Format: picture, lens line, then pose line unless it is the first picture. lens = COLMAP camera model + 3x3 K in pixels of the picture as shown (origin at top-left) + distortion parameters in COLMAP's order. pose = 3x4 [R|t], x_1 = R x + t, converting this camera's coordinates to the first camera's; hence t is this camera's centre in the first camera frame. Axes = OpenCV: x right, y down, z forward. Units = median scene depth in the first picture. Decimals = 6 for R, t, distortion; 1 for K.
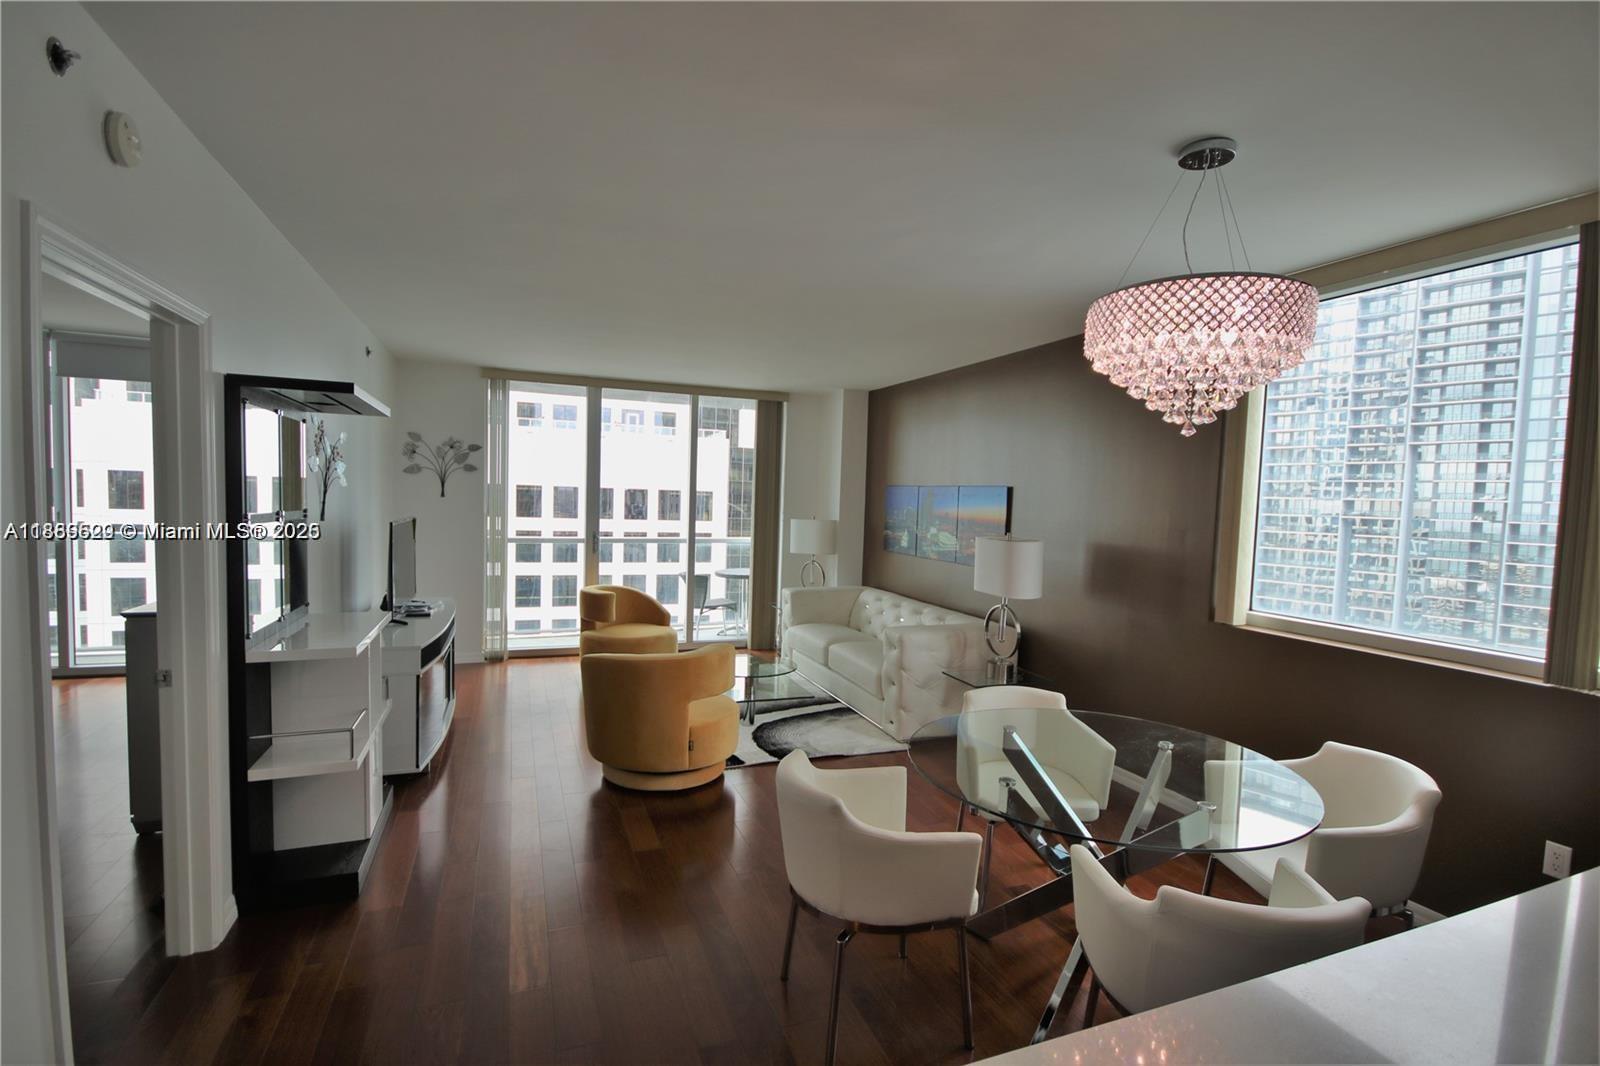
lens RADIAL K [[733.7, 0, 801.5], [0, 733.7, 544.6], [0, 0, 1]] dist [0.000054, -0.008135]
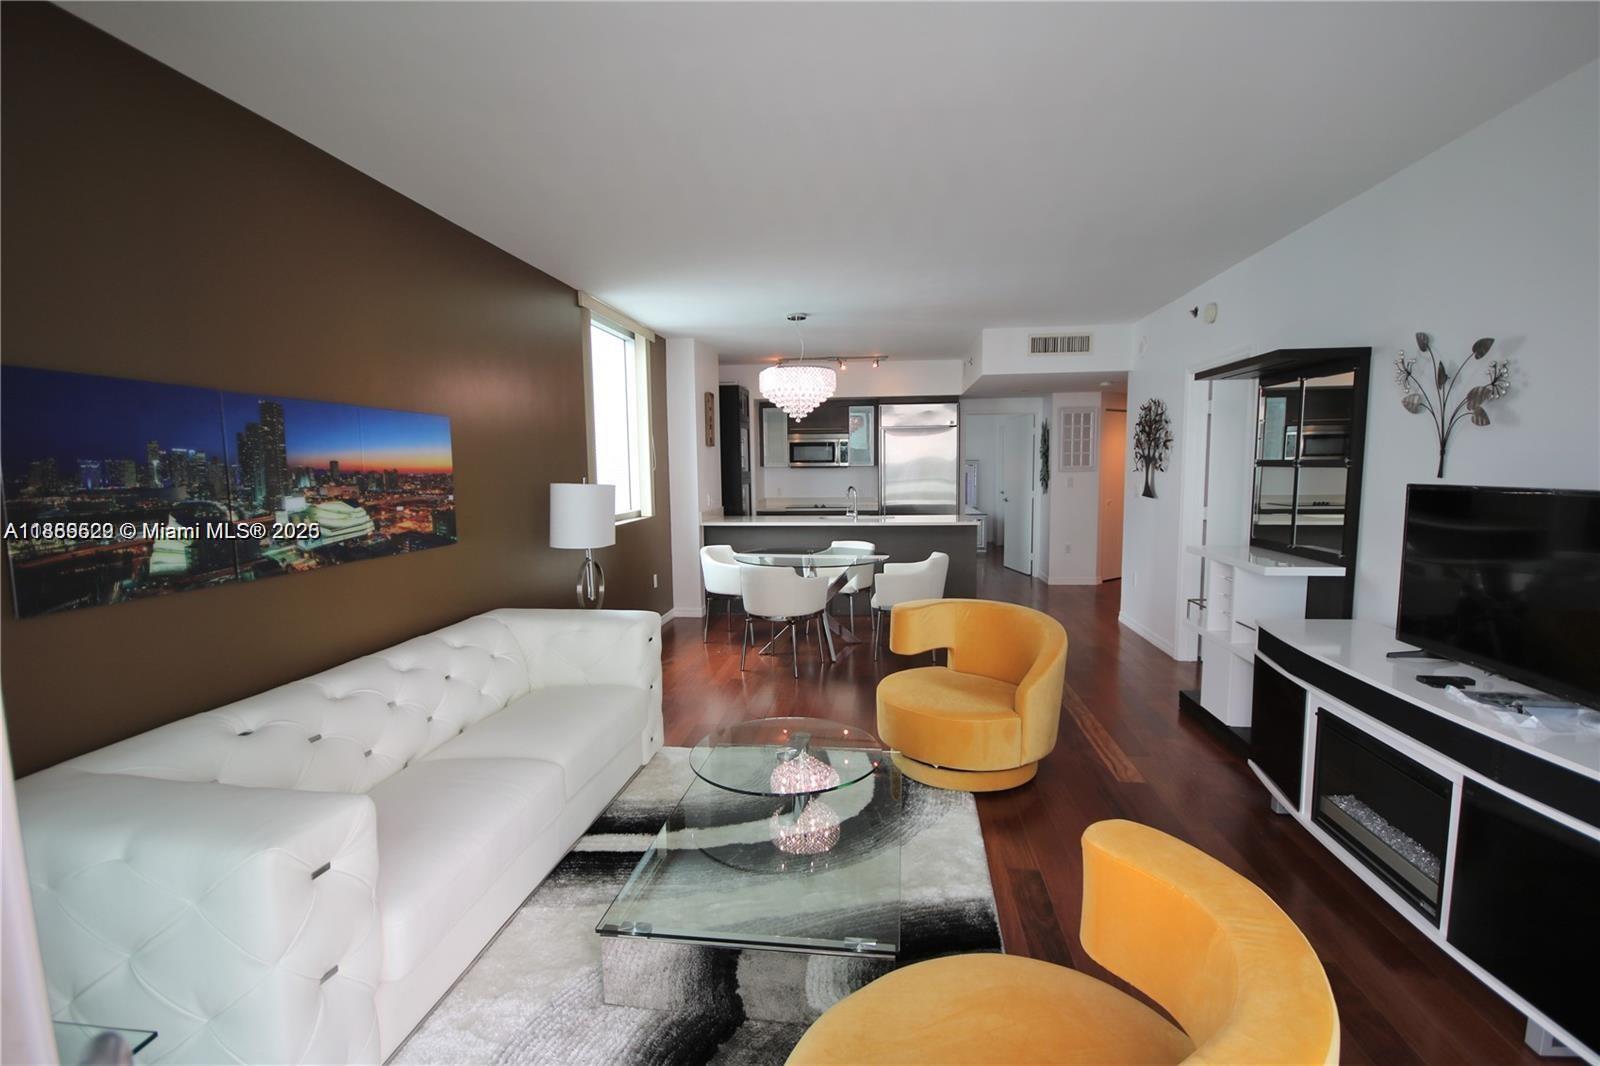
lens RADIAL K [[733.7, 0, 801.5], [0, 733.7, 544.6], [0, 0, 1]] dist [0.000054, -0.008135]
pose [[-0.878987, -0.071235, 0.471495, -0.283336], [0.014533, 0.984317, 0.175808, -0.067422], [-0.476624, 0.161386, -0.864167, 1.255630]]
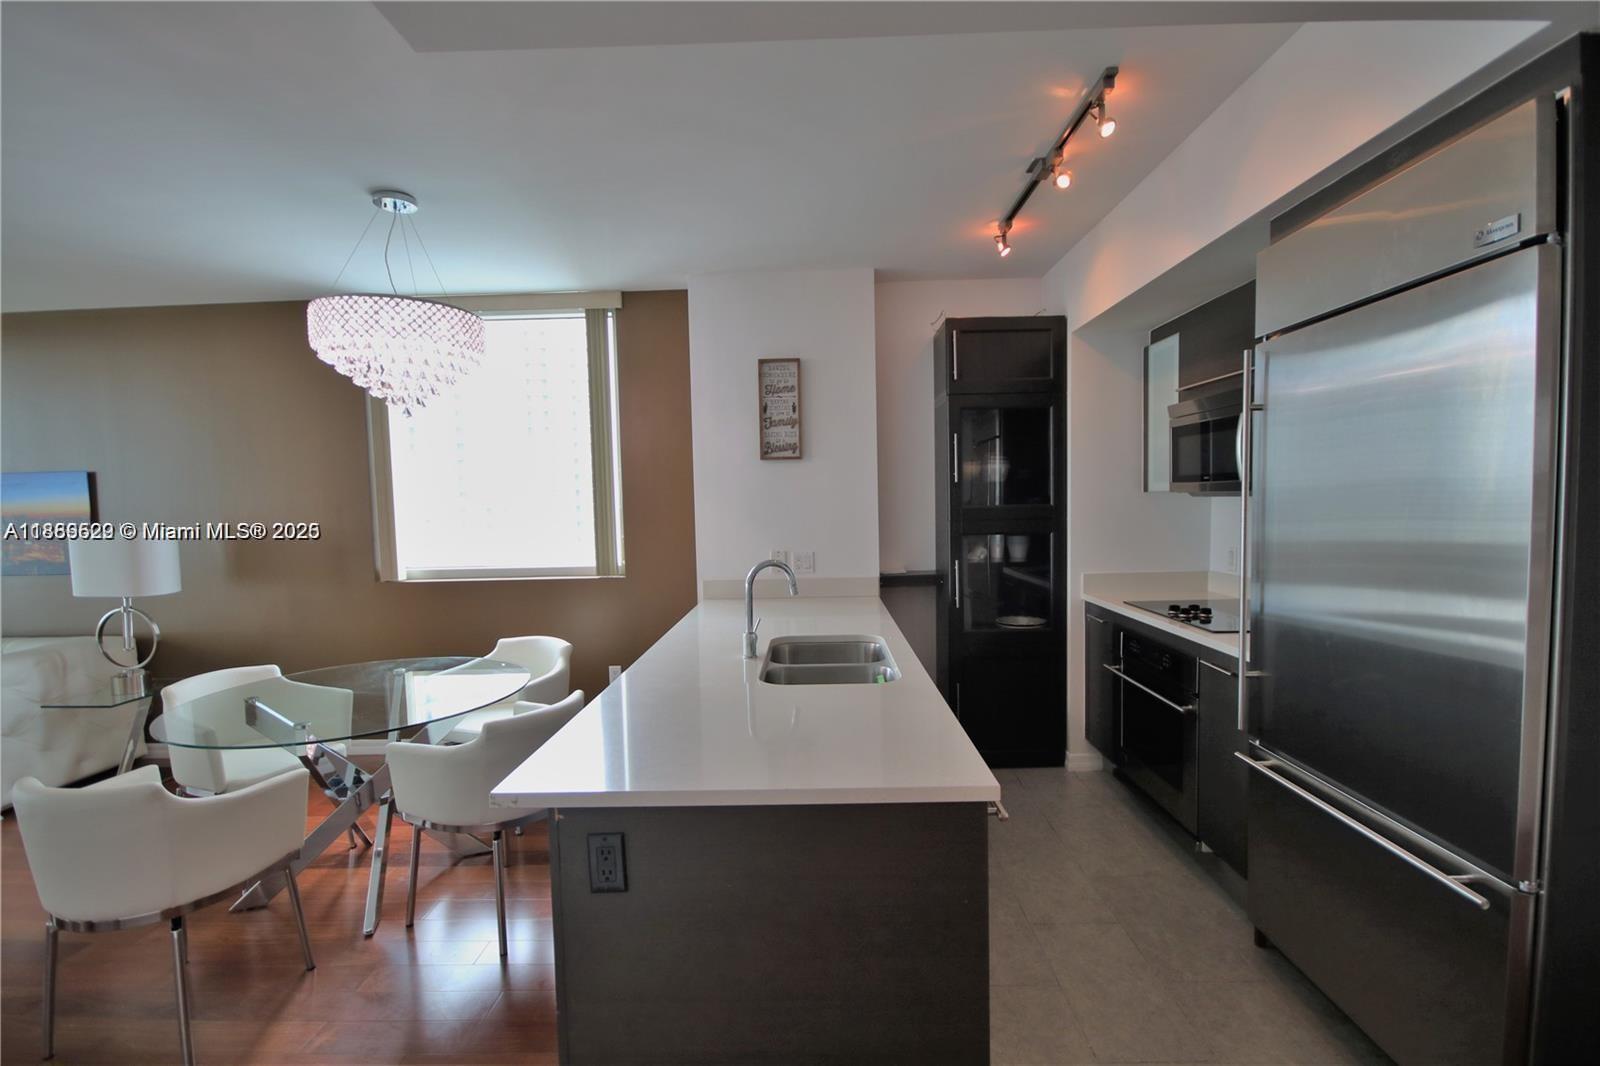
lens RADIAL K [[733.7, 0, 801.5], [0, 733.7, 544.6], [0, 0, 1]] dist [0.000054, -0.008135]
pose [[0.380700, -0.096086, 0.919693, -0.153352], [0.087522, 0.993866, 0.067606, 0.015768], [-0.920548, 0.054756, 0.386774, -0.048477]]
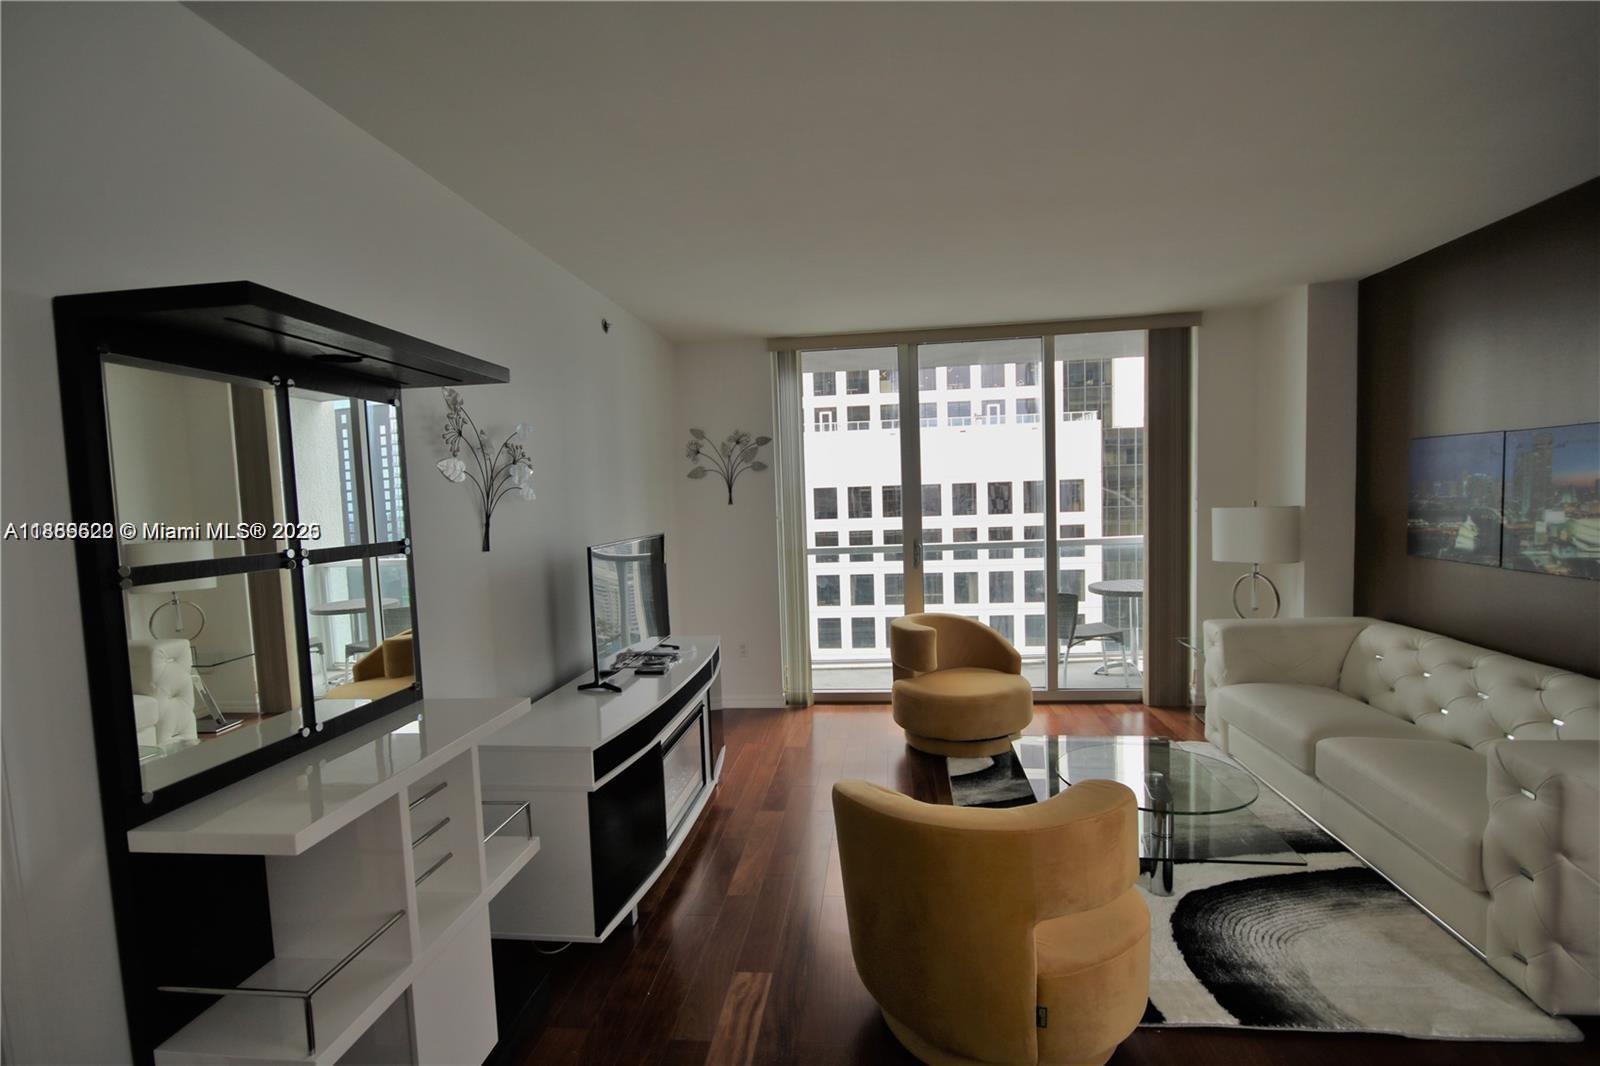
lens RADIAL K [[733.7, 0, 801.5], [0, 733.7, 544.6], [0, 0, 1]] dist [0.000054, -0.008135]
pose [[0.881415, -0.031021, -0.471322, -0.037218], [0.034594, 0.999401, -0.001083, -0.017787], [0.471074, -0.015350, 0.881960, 0.339392]]
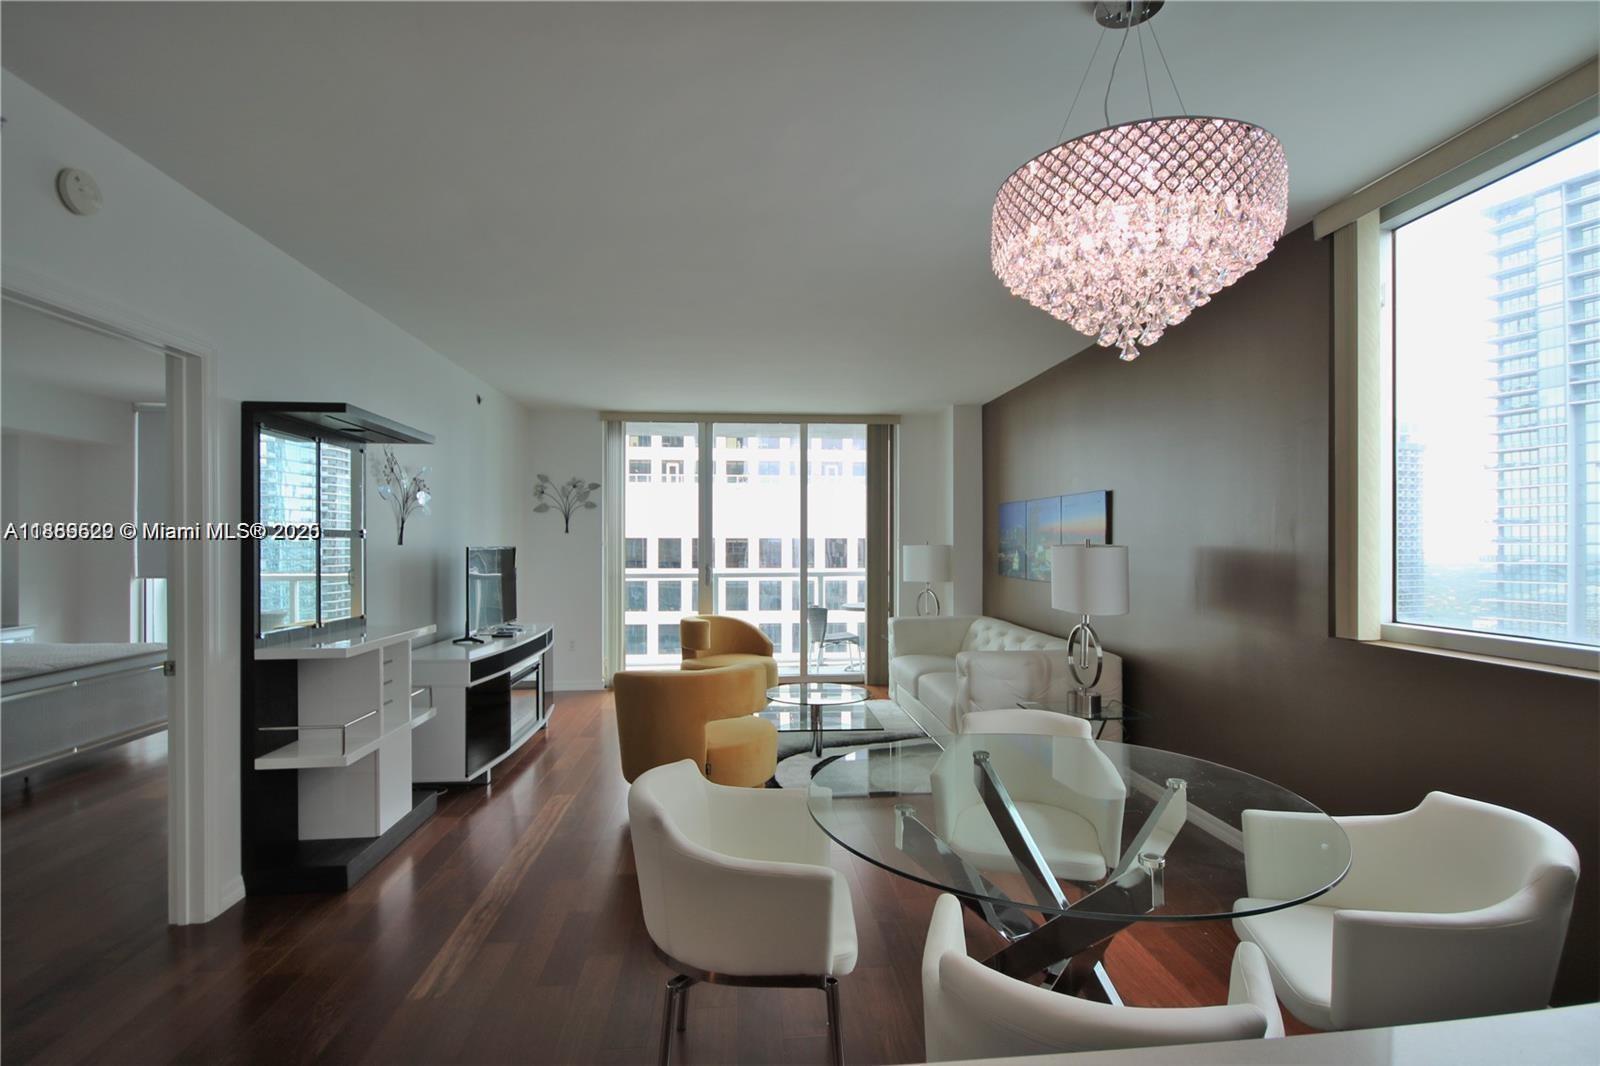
lens RADIAL K [[733.7, 0, 801.5], [0, 733.7, 544.6], [0, 0, 1]] dist [0.000054, -0.008135]
pose [[0.960167, -0.032674, -0.277511, 0.151537], [0.014141, 0.997549, -0.068524, 0.033383], [0.279070, 0.061870, 0.958276, 0.070879]]
